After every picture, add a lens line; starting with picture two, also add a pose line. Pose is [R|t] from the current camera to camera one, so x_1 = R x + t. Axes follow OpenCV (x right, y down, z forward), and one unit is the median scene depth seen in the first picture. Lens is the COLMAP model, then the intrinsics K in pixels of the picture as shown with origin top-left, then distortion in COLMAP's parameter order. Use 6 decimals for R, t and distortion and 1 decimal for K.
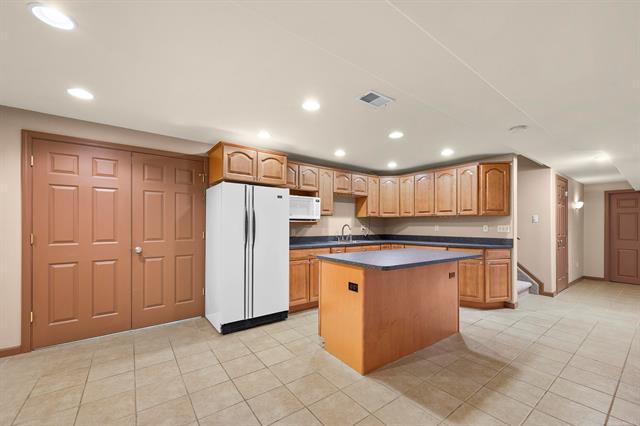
lens RADIAL K [[254.5, 0, 324.9], [0, 254.5, 227.7], [0, 0, 1]] dist [-0.002112, -0.000360]
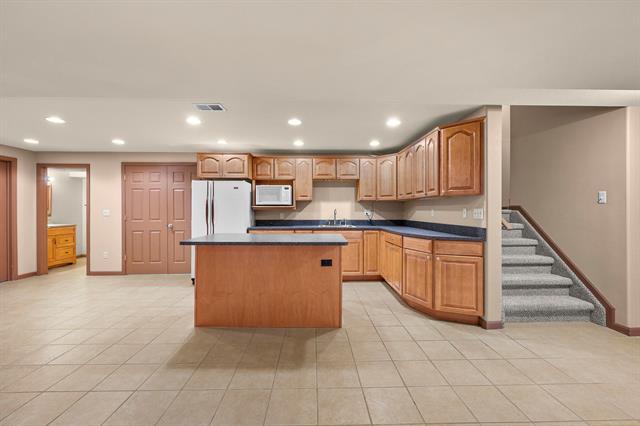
lens RADIAL K [[254.5, 0, 322.2], [0, 254.5, 213.8], [0, 0, 1]] dist [-0.002112, -0.000360]
pose [[0.817729, 0.004089, -0.575589, 0.766856], [-0.000850, 0.999982, 0.005896, 0.001082], [0.575603, -0.004333, 0.817718, 0.174762]]
